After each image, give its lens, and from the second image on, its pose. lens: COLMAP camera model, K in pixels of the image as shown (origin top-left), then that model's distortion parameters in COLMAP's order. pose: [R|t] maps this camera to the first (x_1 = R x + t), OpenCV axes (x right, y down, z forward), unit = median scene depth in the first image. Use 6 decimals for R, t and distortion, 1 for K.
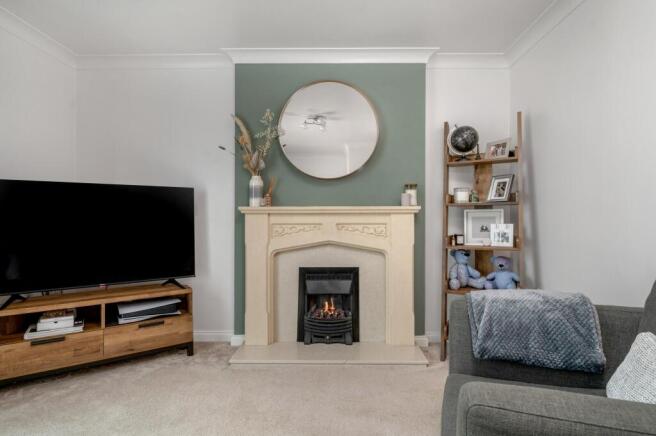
lens RADIAL K [[338.6, 0, 328.0], [0, 338.6, 220.2], [0, 0, 1]] dist [0.003975, -0.000188]
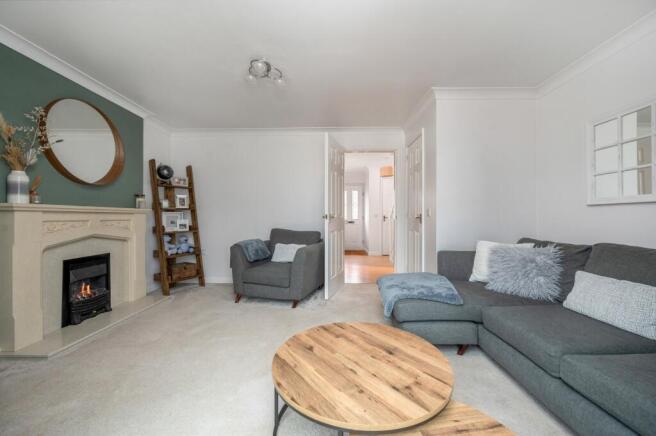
lens RADIAL K [[260.0, 0, 328.6], [0, 260.0, 216.6], [0, 0, 1]] dist [0.002524, -0.000182]
pose [[0.008465, 0.003702, 0.999957, -0.940914], [-0.003635, 0.999987, -0.003671, -0.003817], [-0.999958, -0.003604, 0.008478, 0.128354]]
